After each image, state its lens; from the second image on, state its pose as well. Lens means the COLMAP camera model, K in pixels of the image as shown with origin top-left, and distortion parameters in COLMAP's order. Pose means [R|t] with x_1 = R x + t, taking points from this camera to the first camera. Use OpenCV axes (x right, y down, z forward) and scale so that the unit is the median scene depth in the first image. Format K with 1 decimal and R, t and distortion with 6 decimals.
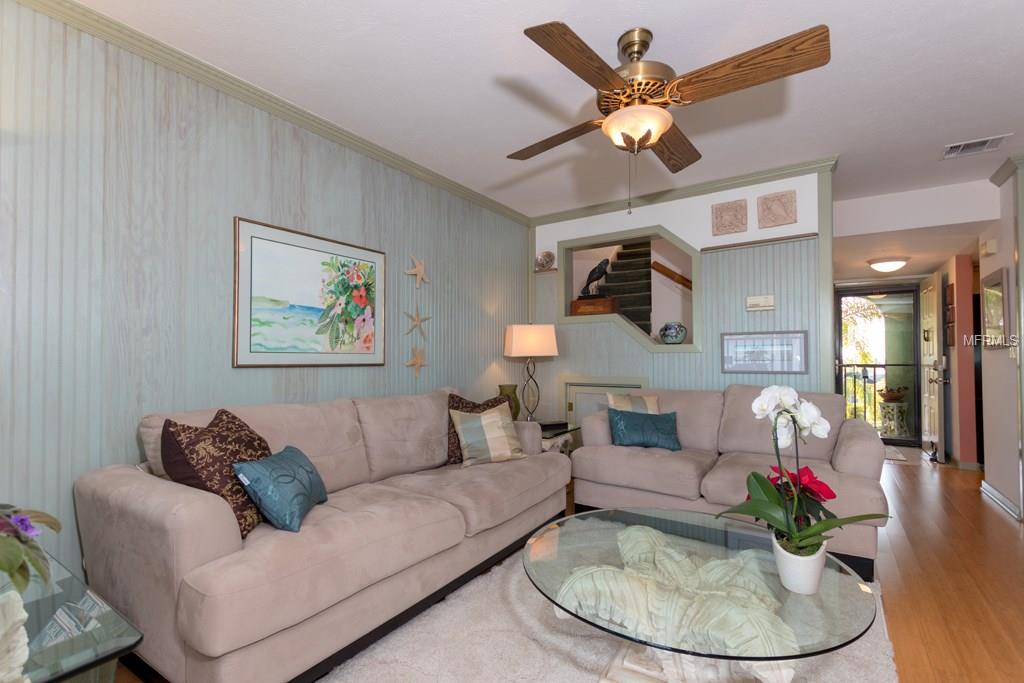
lens RADIAL K [[466.6, 0, 508.3], [0, 466.6, 352.0], [0, 0, 1]] dist [0.000588, 0.000014]
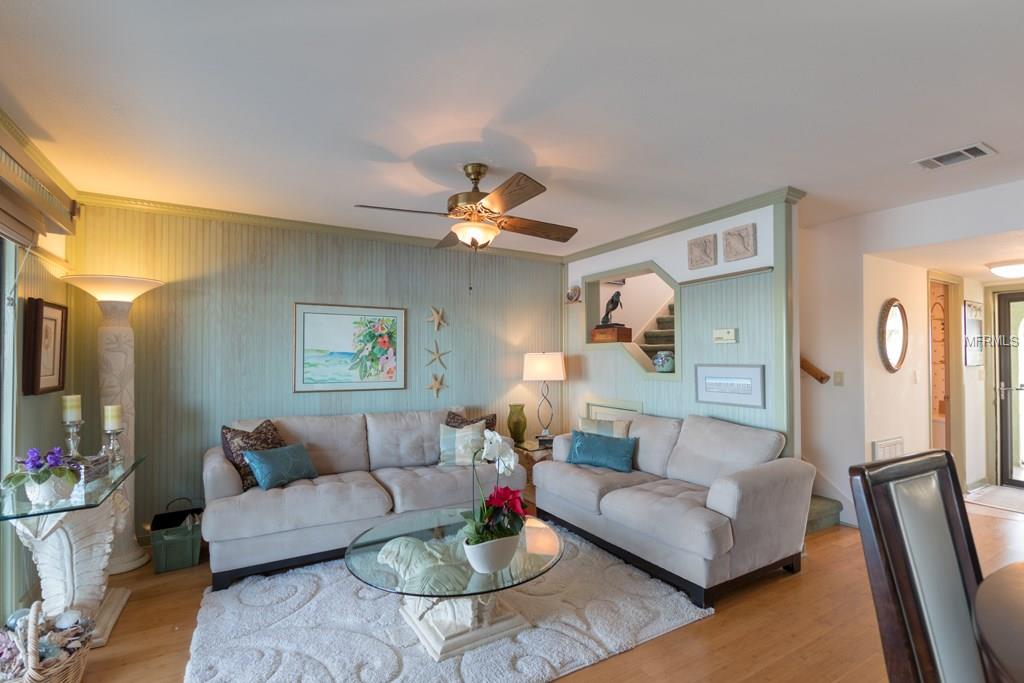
lens RADIAL K [[476.1, 0, 508.8], [0, 476.1, 349.4], [0, 0, 1]] dist [-0.000122, 0.000089]
pose [[0.904237, -0.006545, -0.426980, 0.639238], [0.005469, 0.999978, -0.003745, -0.085565], [0.426995, 0.001052, 0.904253, -0.159763]]
